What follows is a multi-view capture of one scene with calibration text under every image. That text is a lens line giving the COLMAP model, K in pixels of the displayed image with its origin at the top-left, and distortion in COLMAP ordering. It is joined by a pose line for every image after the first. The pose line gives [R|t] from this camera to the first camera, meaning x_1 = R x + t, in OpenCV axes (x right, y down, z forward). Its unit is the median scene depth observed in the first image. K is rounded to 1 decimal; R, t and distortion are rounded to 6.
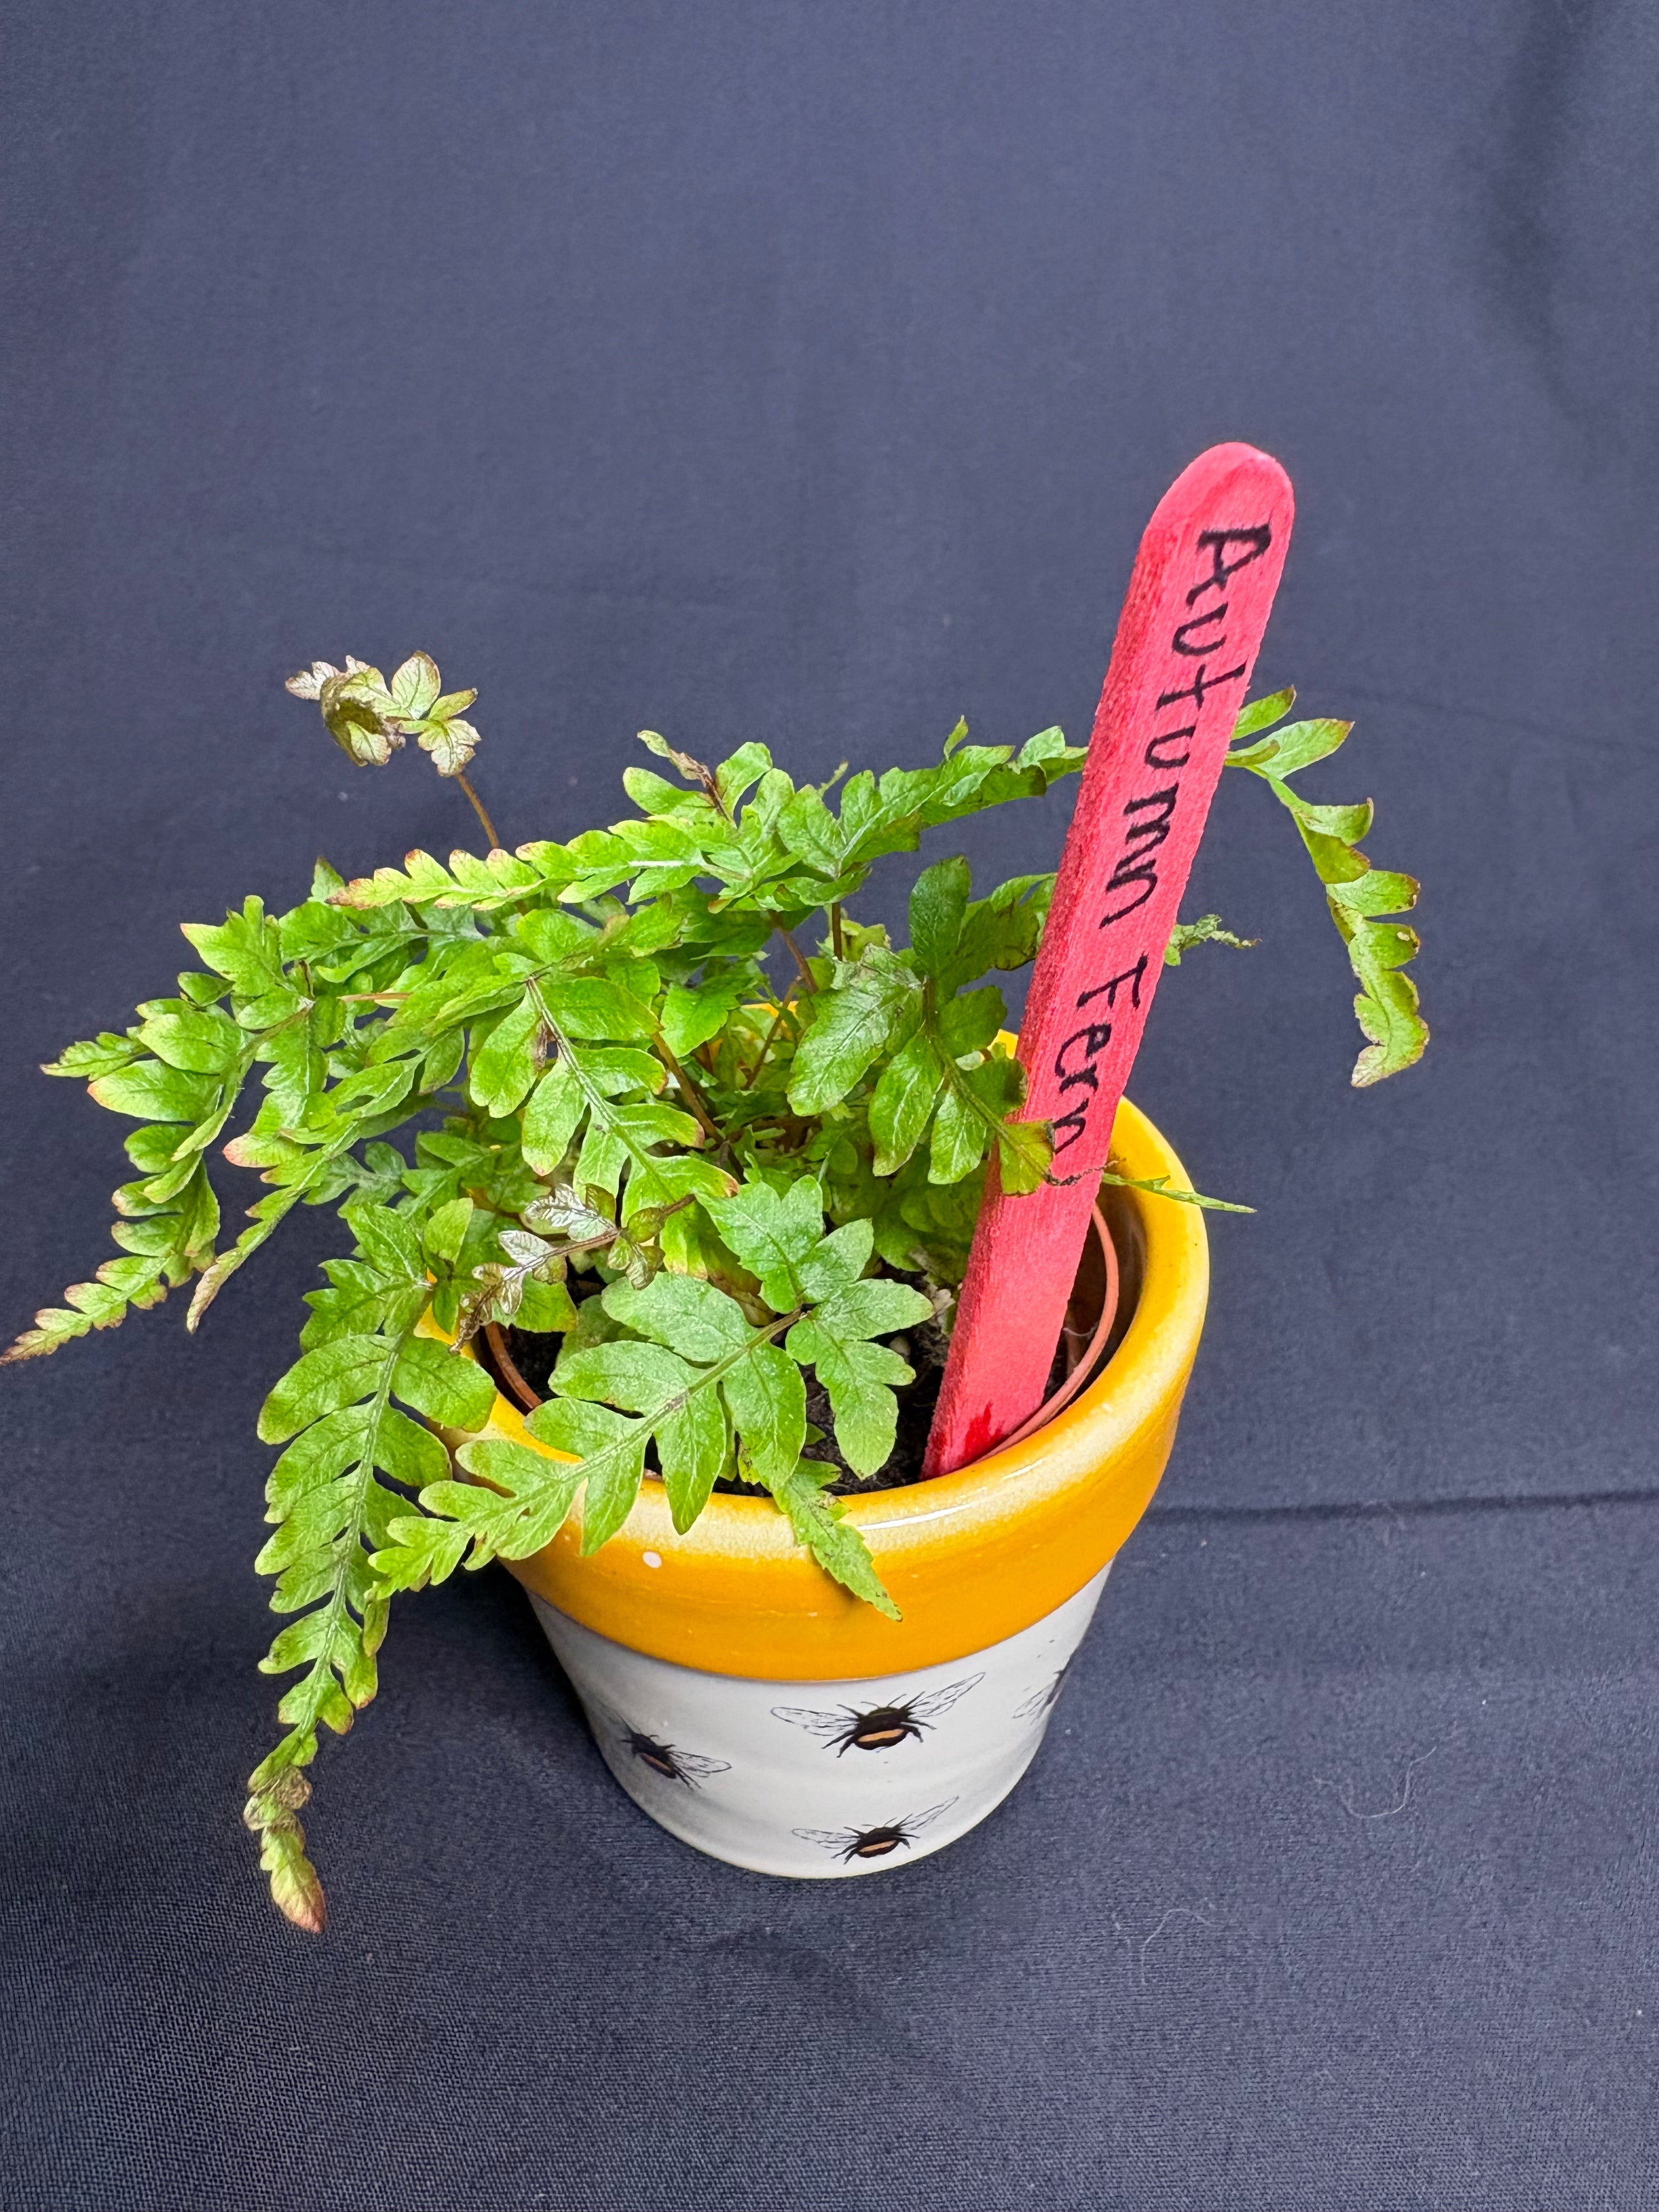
lens RADIAL K [[1723.1, 0, 837.0], [0, 1723.1, 988.6], [0, 0, 1]] dist [0.004086, 0.002037]
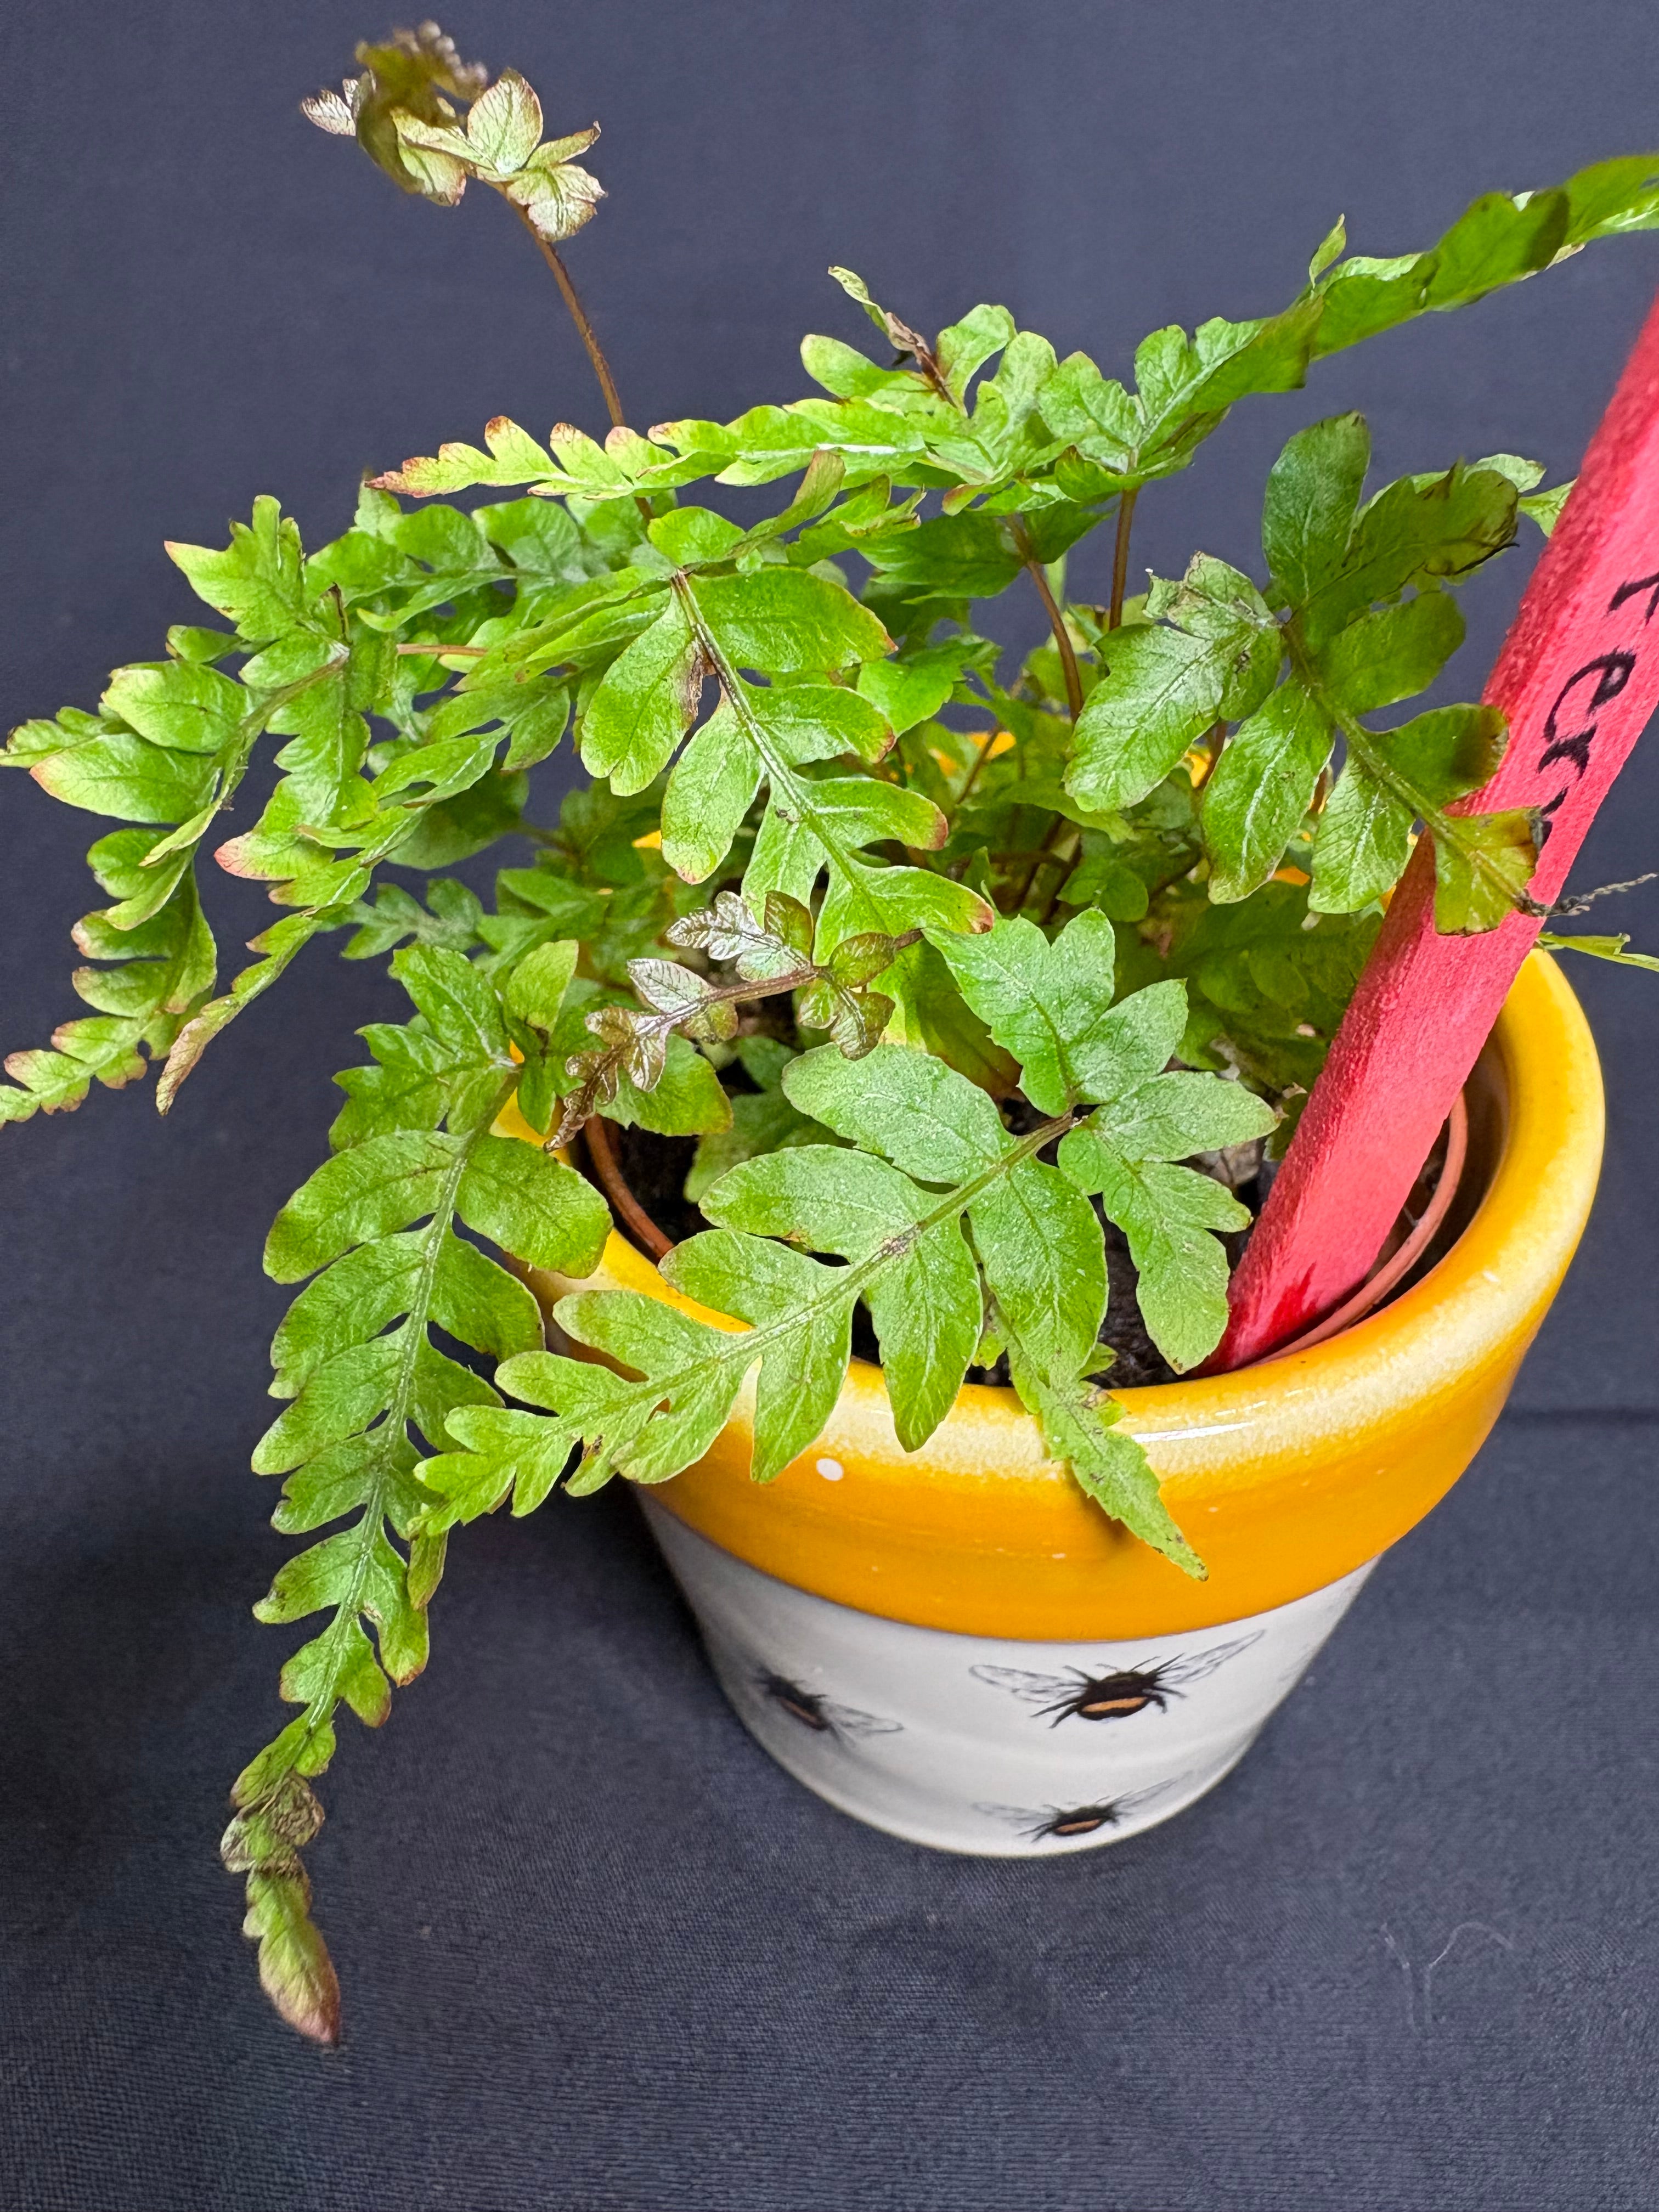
lens RADIAL K [[1723.1, 0, 837.0], [0, 1723.1, 988.6], [0, 0, 1]] dist [0.004086, 0.002037]
pose [[0.998557, 0.030932, -0.043903, -0.083705], [-0.027355, 0.996431, 0.079851, 0.089016], [0.046216, -0.078535, 0.995839, 0.345672]]
